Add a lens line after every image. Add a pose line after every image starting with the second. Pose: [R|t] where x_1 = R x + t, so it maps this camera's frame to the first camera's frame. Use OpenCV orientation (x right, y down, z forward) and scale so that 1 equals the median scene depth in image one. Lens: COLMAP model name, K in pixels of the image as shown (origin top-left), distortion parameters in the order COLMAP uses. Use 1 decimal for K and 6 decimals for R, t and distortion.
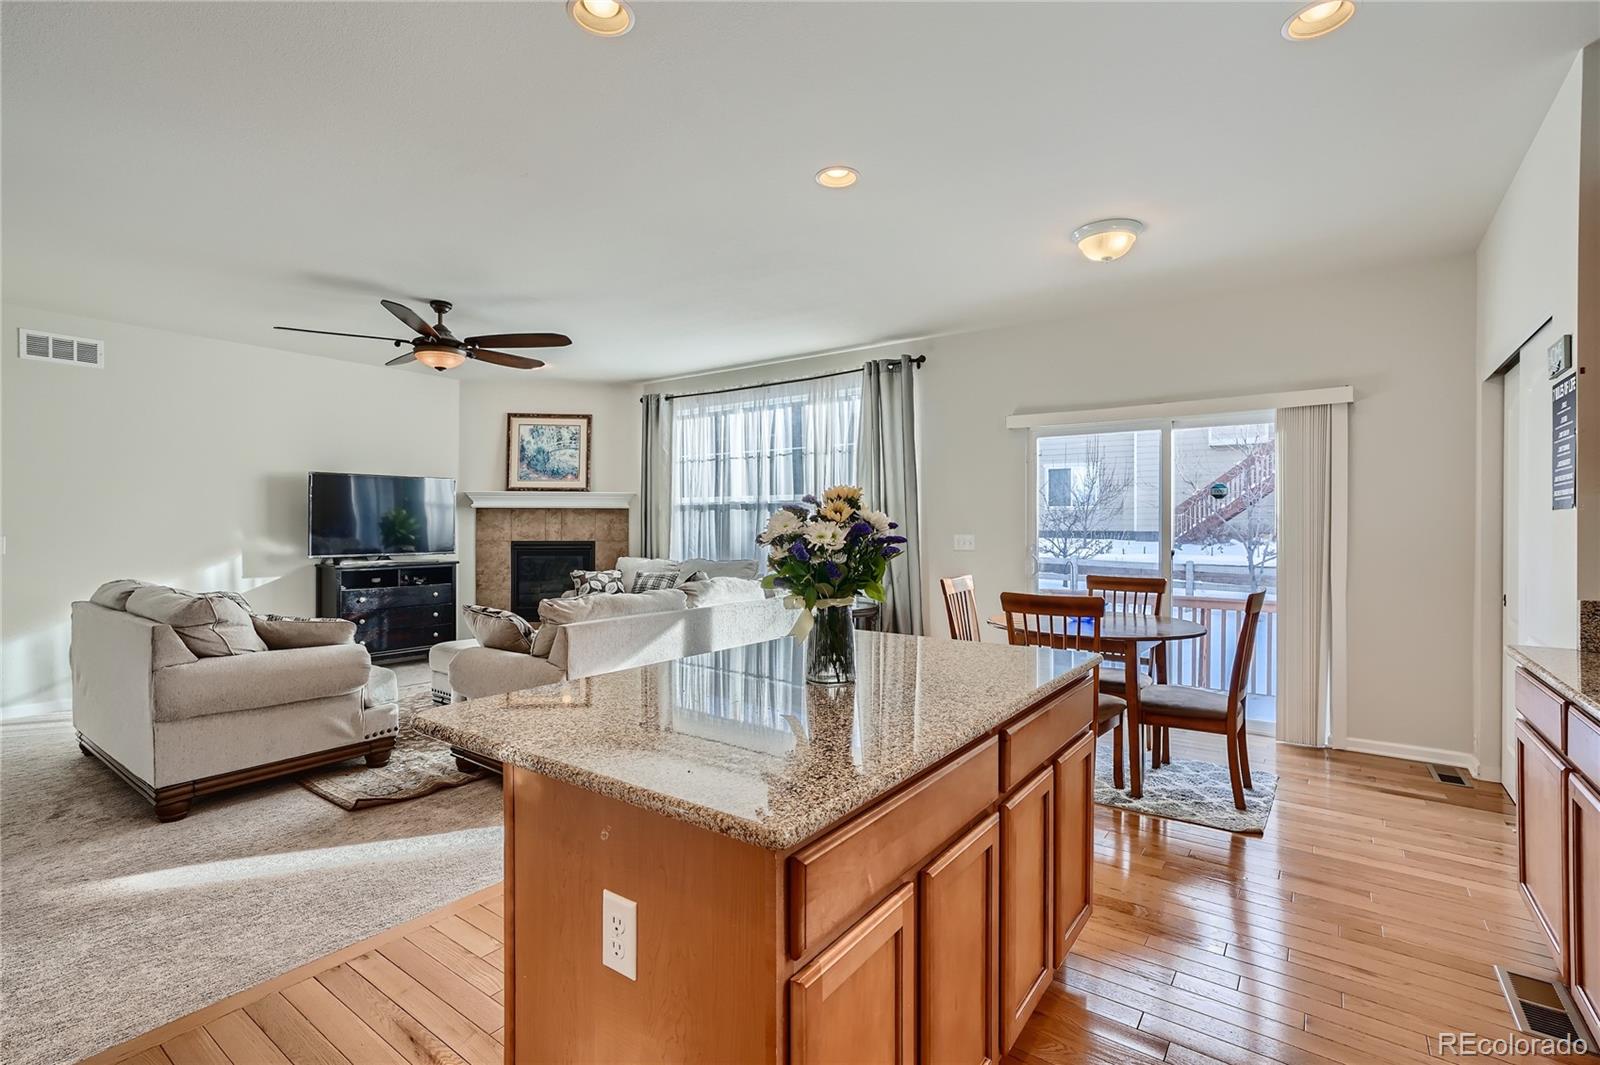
lens RADIAL K [[731.8, 0, 796.9], [0, 731.8, 526.2], [0, 0, 1]] dist [-0.029745, 0.012949]
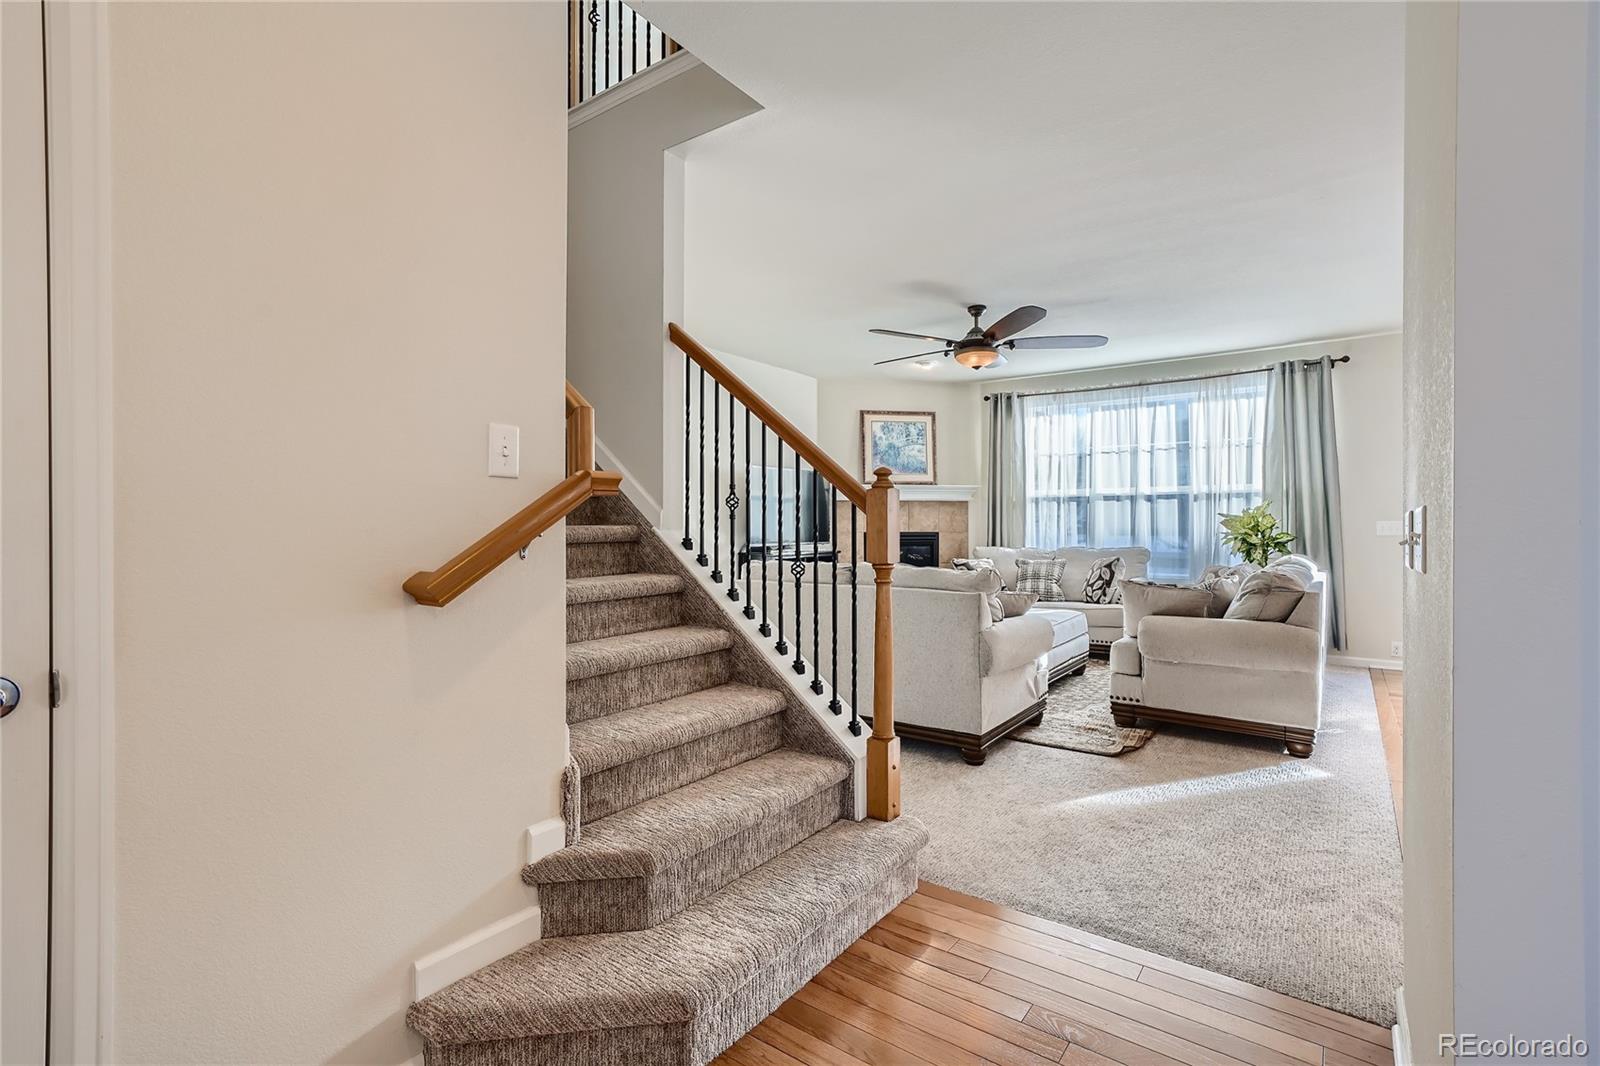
lens RADIAL K [[742.2, 0, 808.0], [0, 742.2, 528.1], [0, 0, 1]] dist [-0.012601, 0.013156]
pose [[0.999954, -0.002937, 0.009150, -0.491627], [0.002945, 0.999995, -0.000765, 0.015450], [-0.009147, 0.000792, 0.999958, -0.070039]]
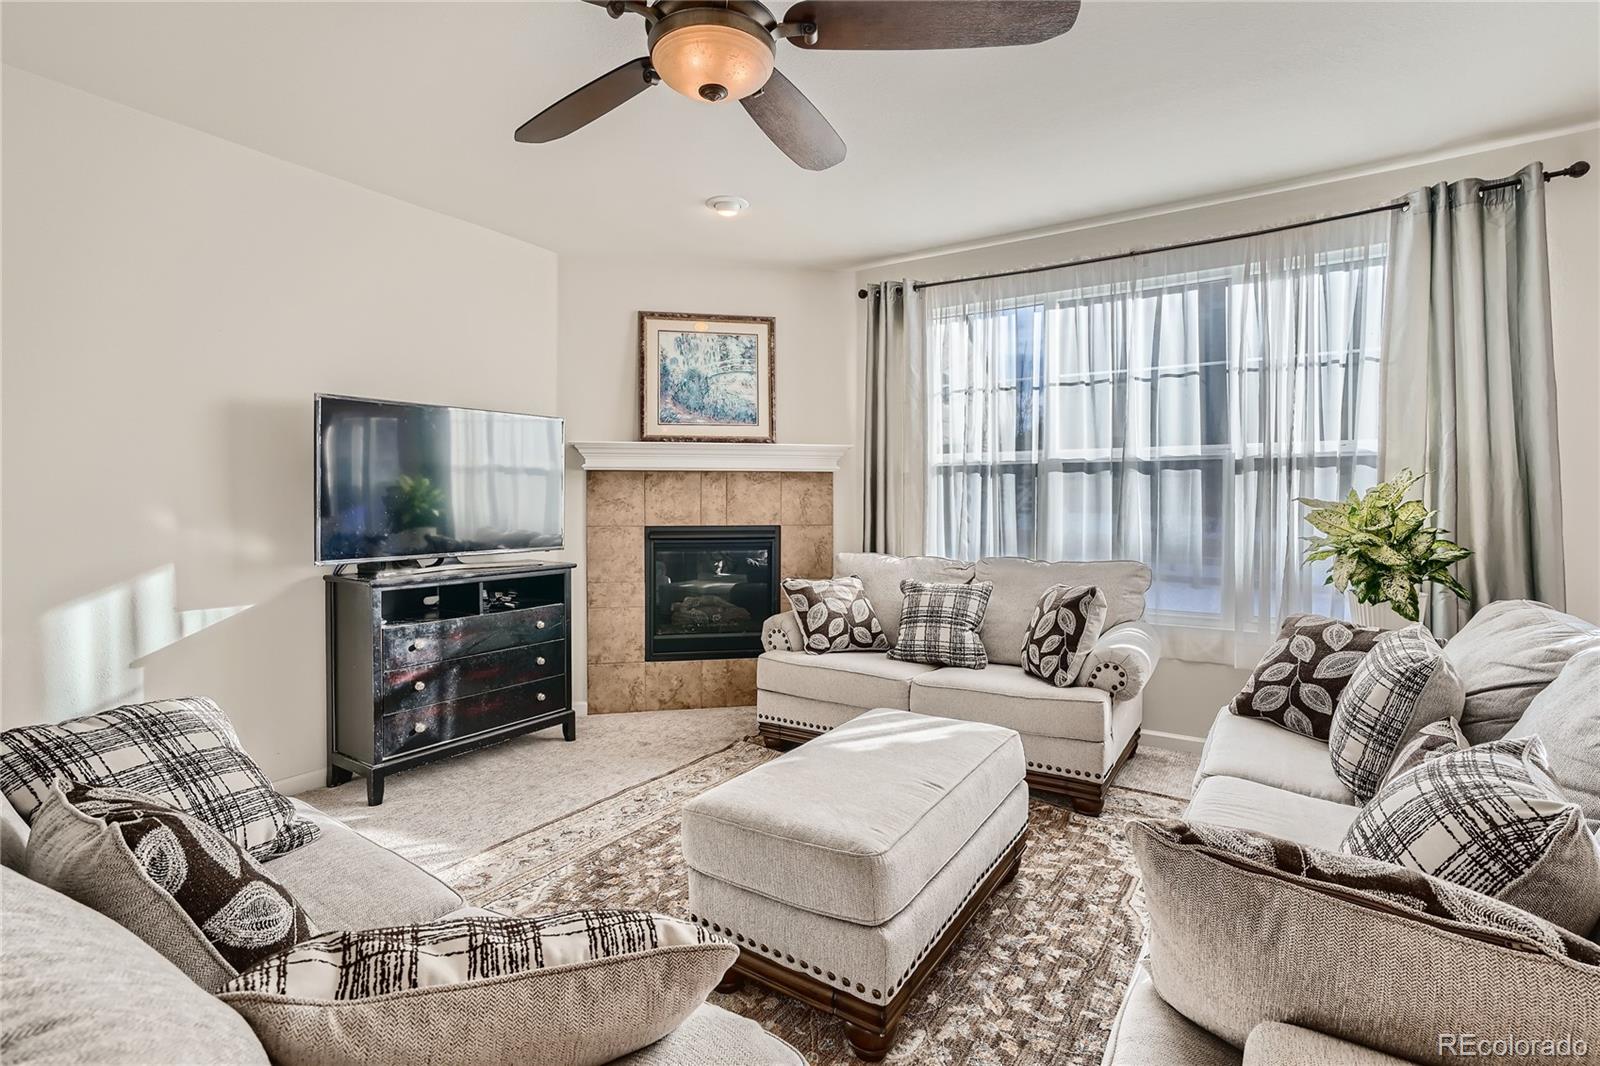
lens RADIAL K [[762.9, 0, 793.0], [0, 762.9, 501.8], [0, 0, 1]] dist [0.009966, -0.000099]
pose [[0.998749, -0.000877, 0.050000, -0.308323], [0.000833, 0.999999, 0.000898, -0.000006], [-0.050000, -0.000855, 0.998749, 0.378679]]
